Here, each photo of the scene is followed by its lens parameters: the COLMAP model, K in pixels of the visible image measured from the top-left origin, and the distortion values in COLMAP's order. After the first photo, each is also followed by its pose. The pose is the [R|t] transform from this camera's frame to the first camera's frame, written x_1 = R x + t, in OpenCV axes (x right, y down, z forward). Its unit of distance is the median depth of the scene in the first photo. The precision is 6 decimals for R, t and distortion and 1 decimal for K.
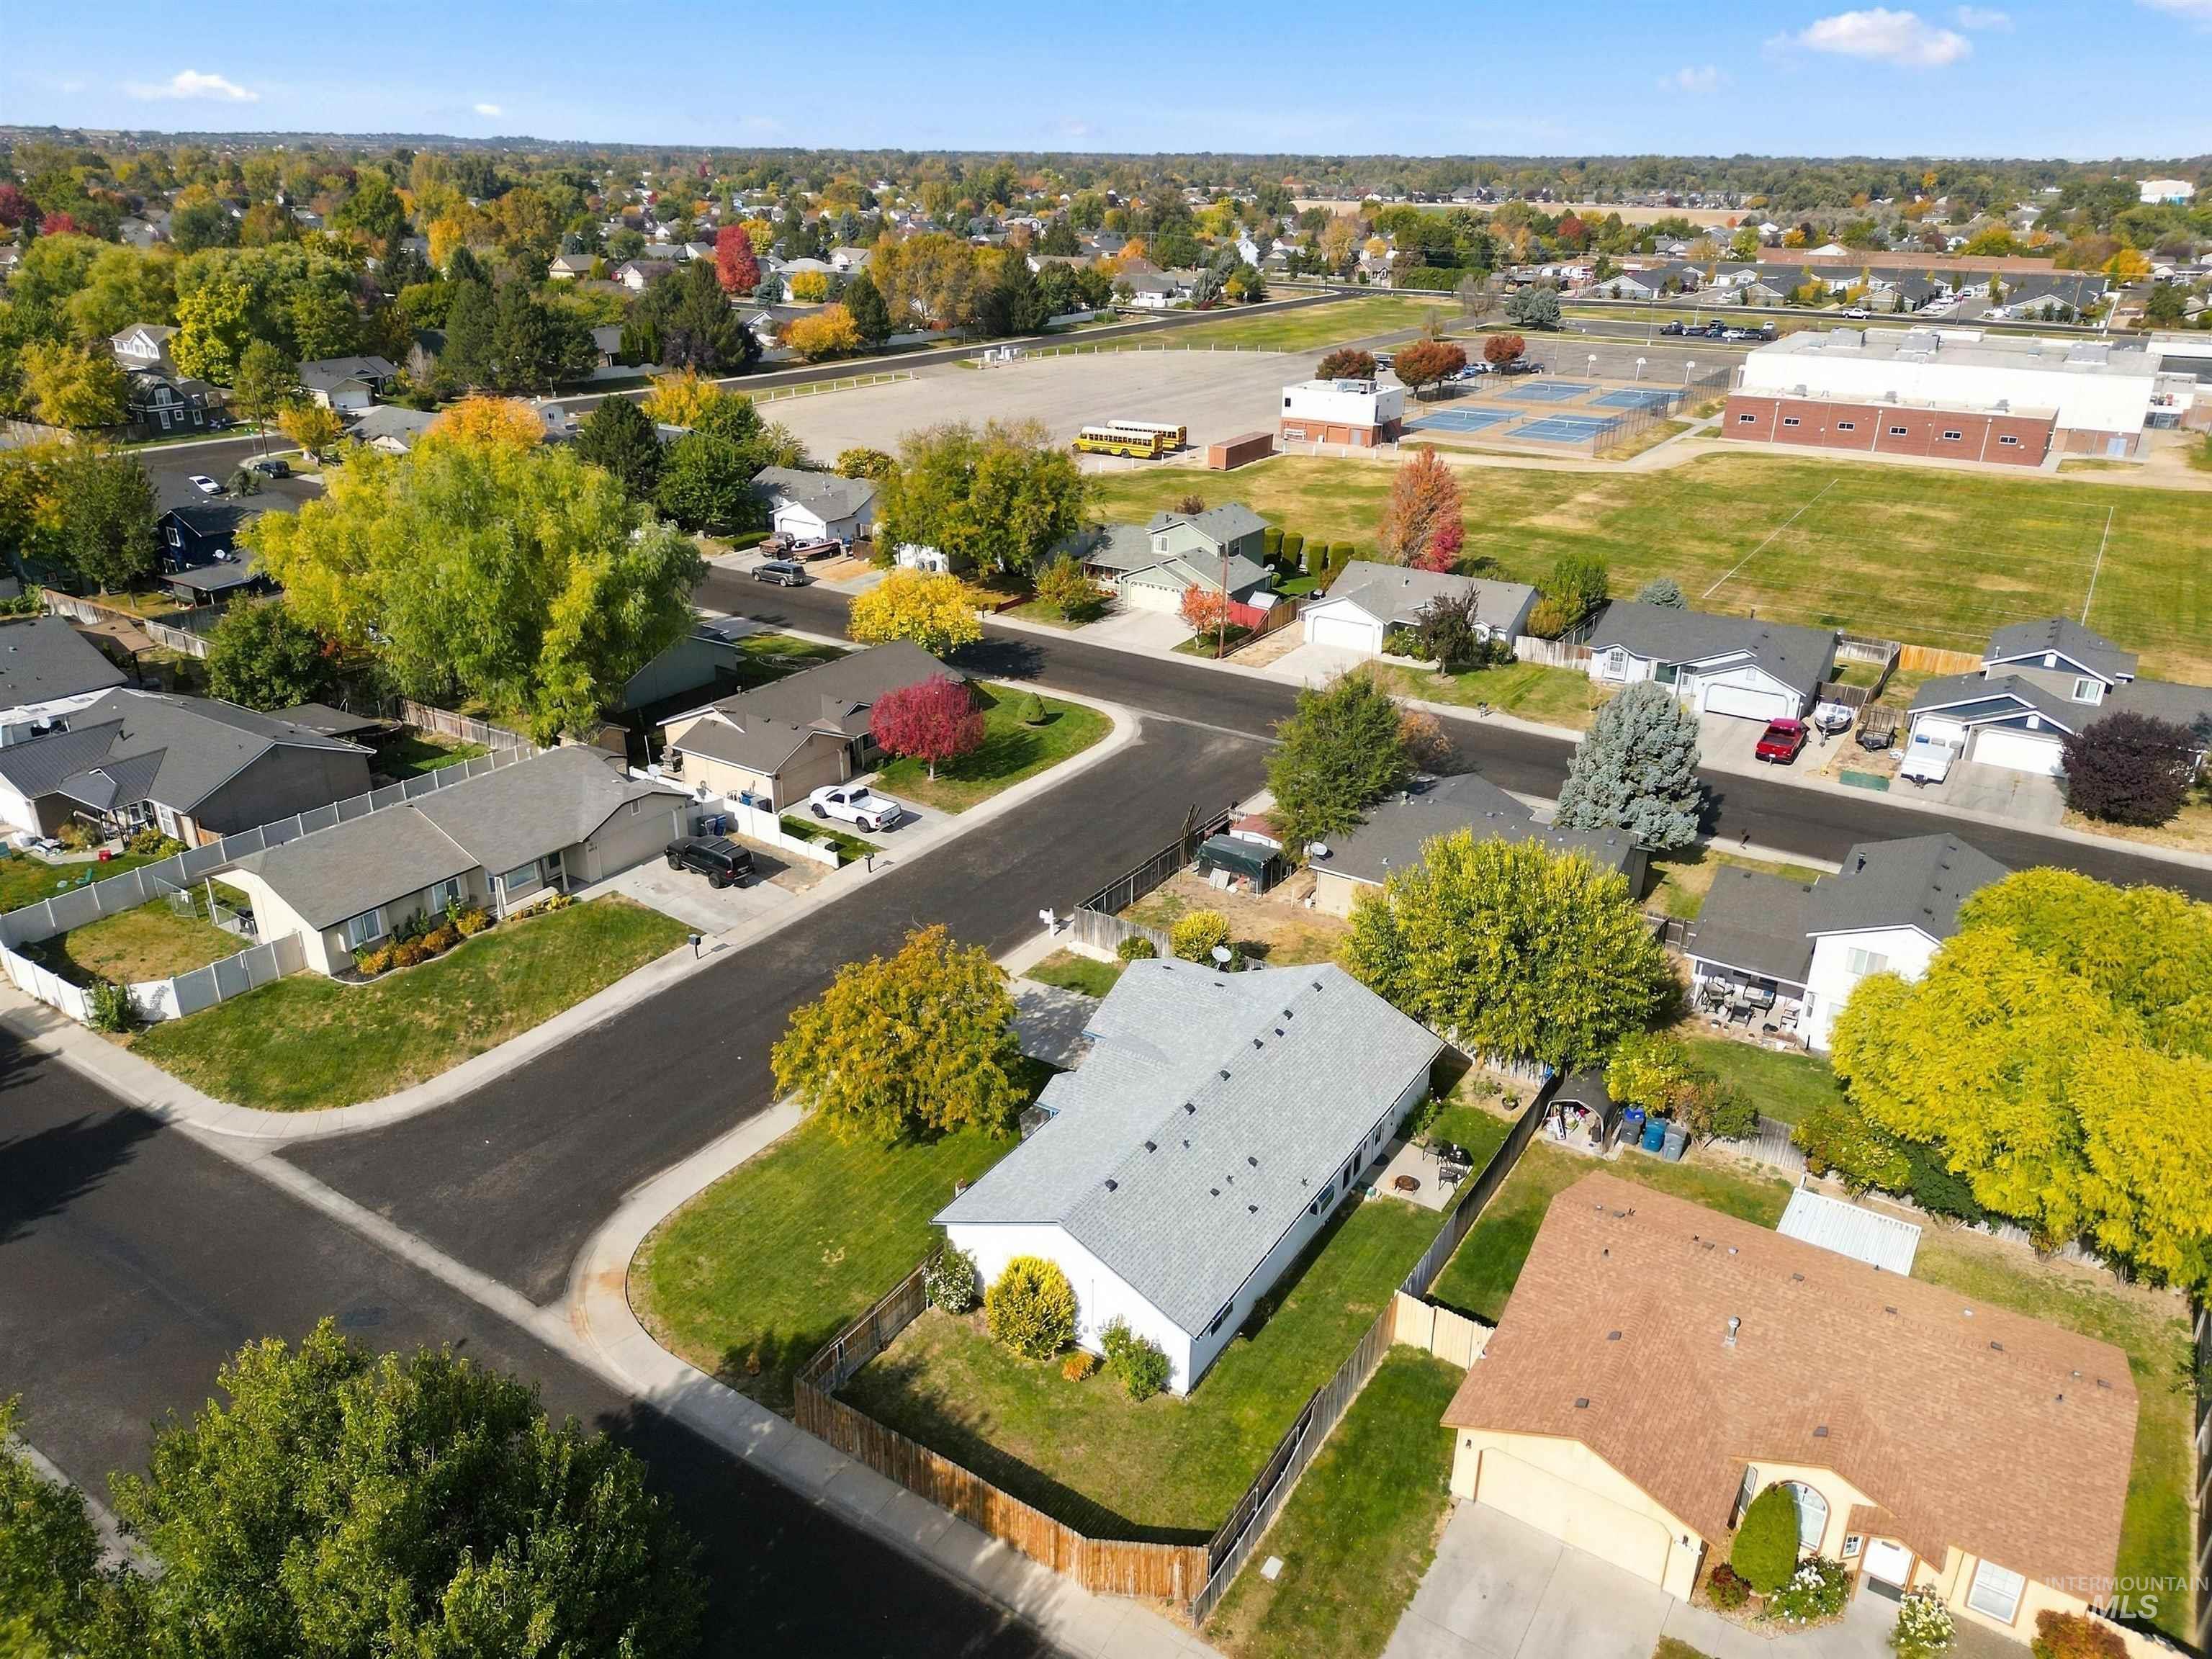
lens RADIAL K [[1544.0, 0, 1106.0], [0, 1544.0, 829.5], [0, 0, 1]] dist [0.075276, -0.086242]
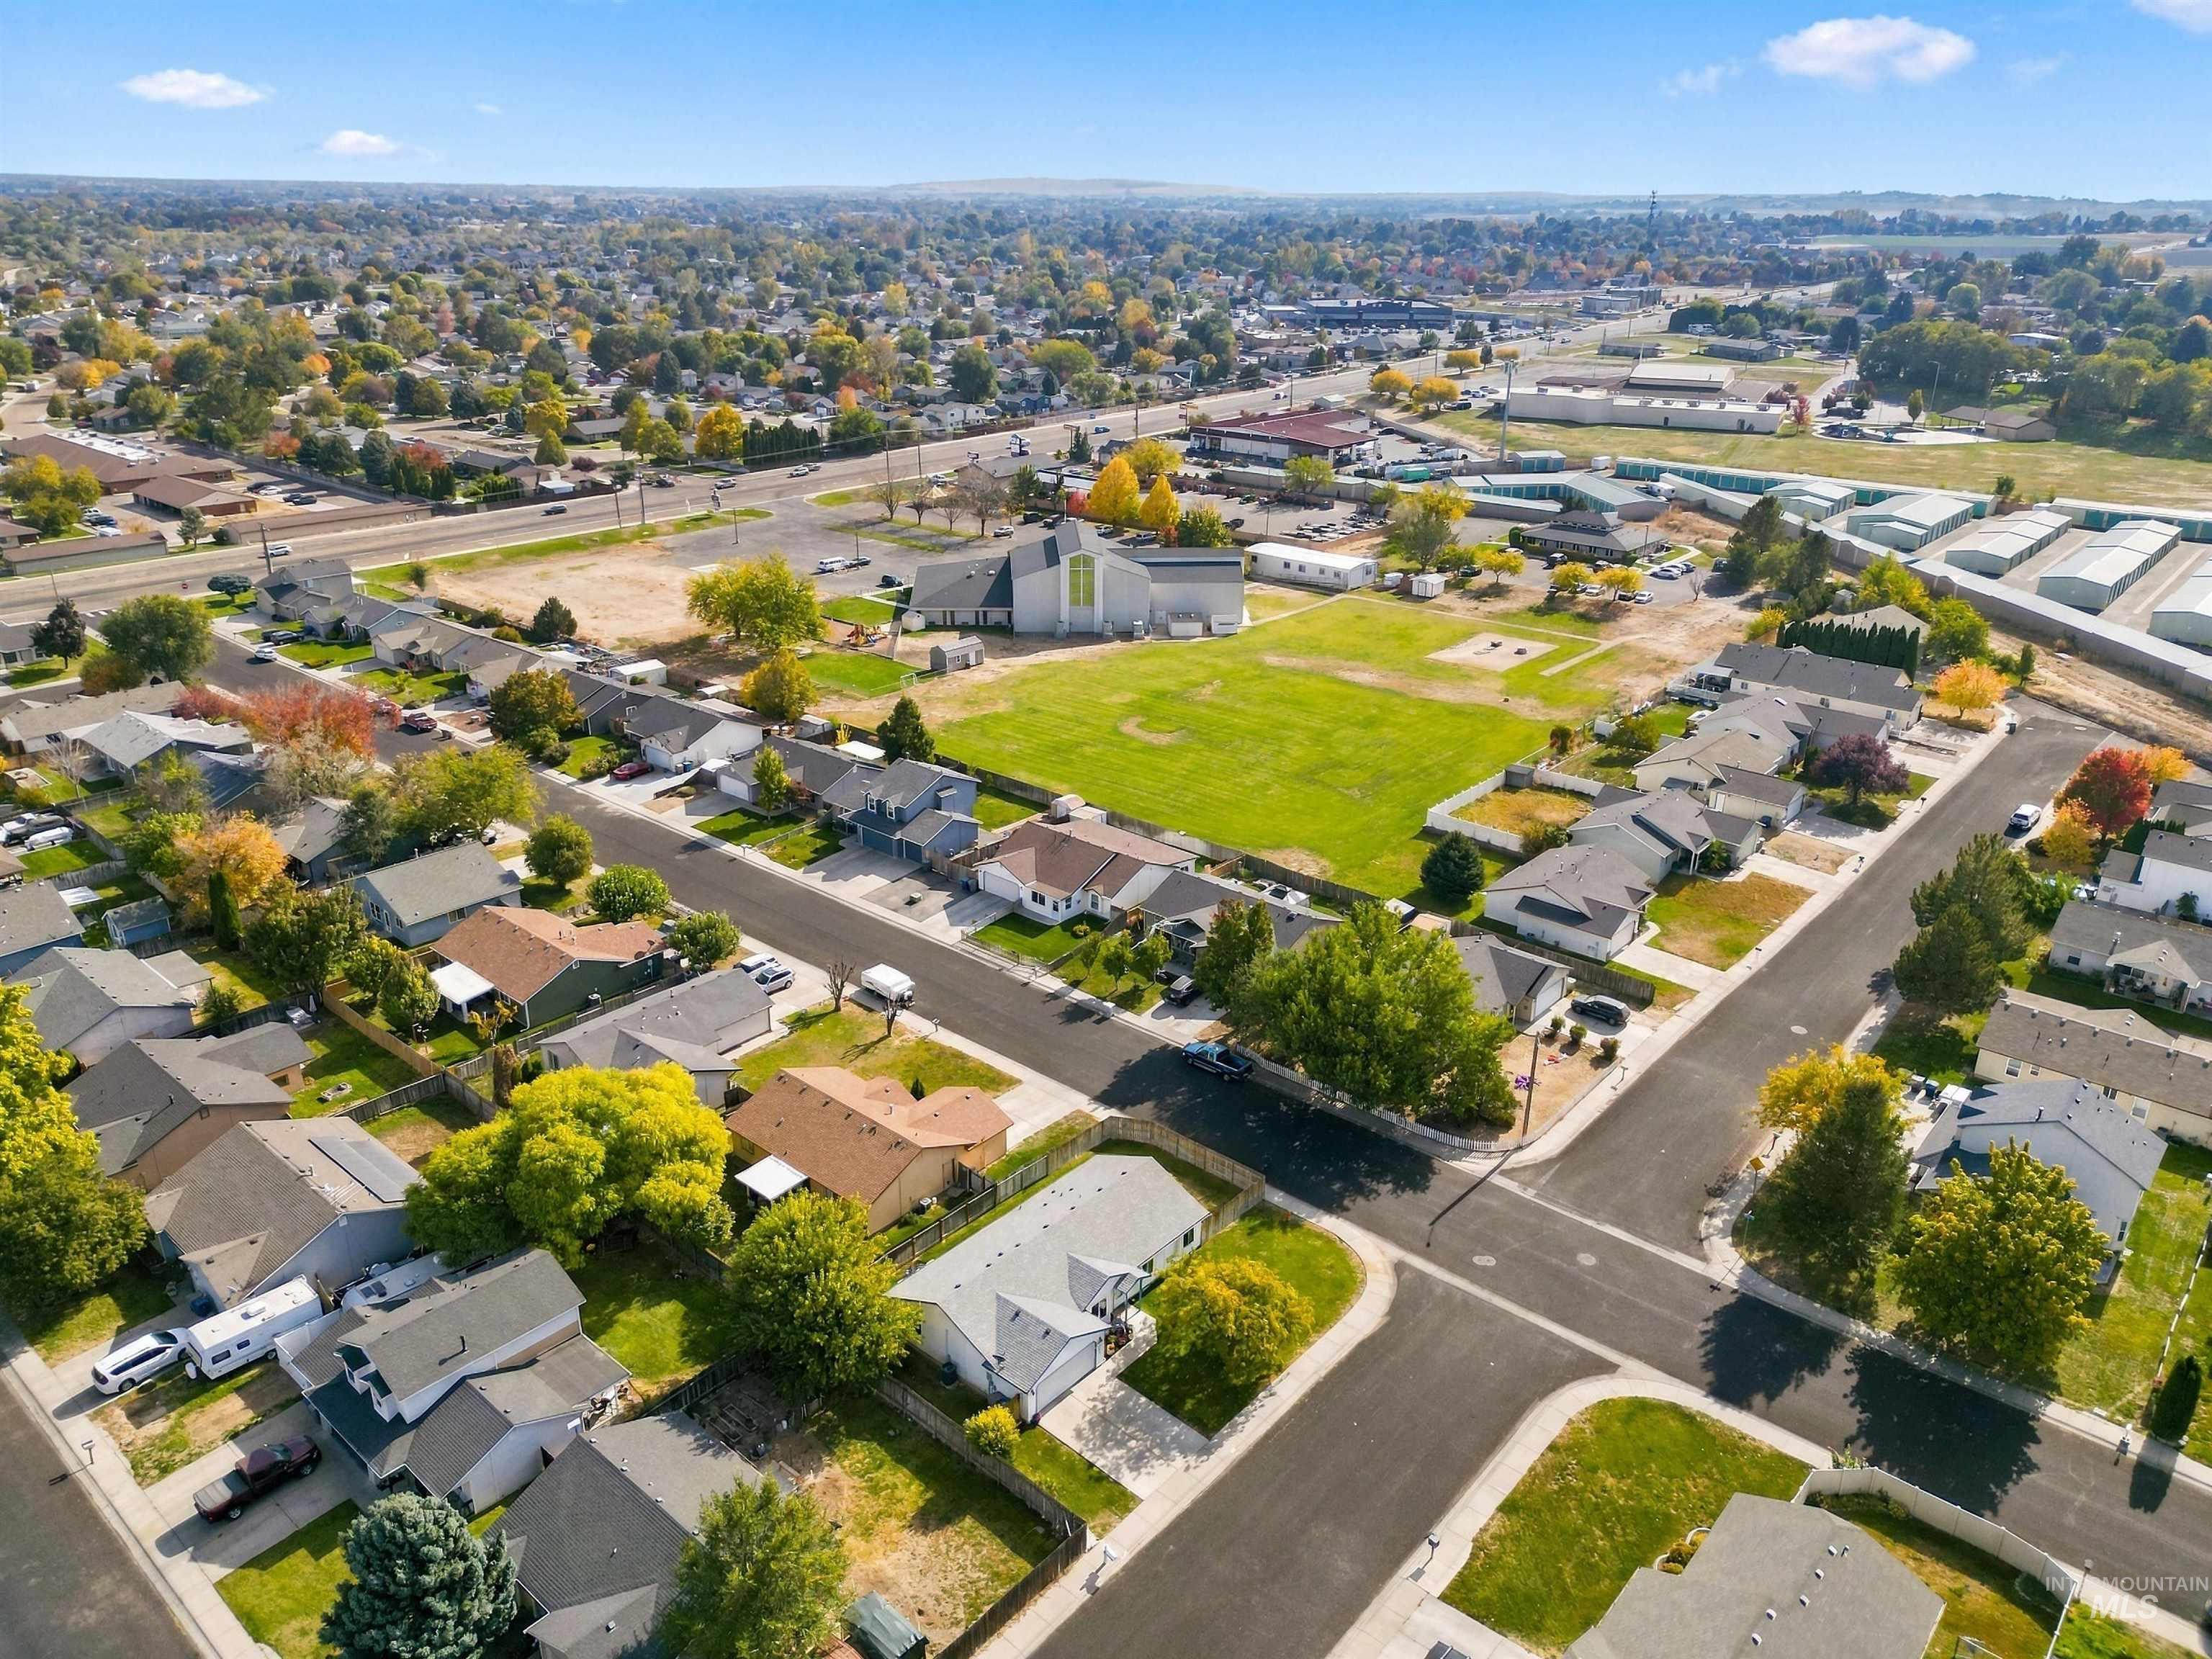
lens RADIAL K [[1544.0, 0, 1106.0], [0, 1544.0, 829.5], [0, 0, 1]] dist [0.075276, -0.086242]
pose [[-0.988794, -0.074844, 0.129167, -0.112379], [0.039956, 0.700994, 0.712047, -0.861662], [-0.143838, 0.709229, -0.690149, 1.149408]]
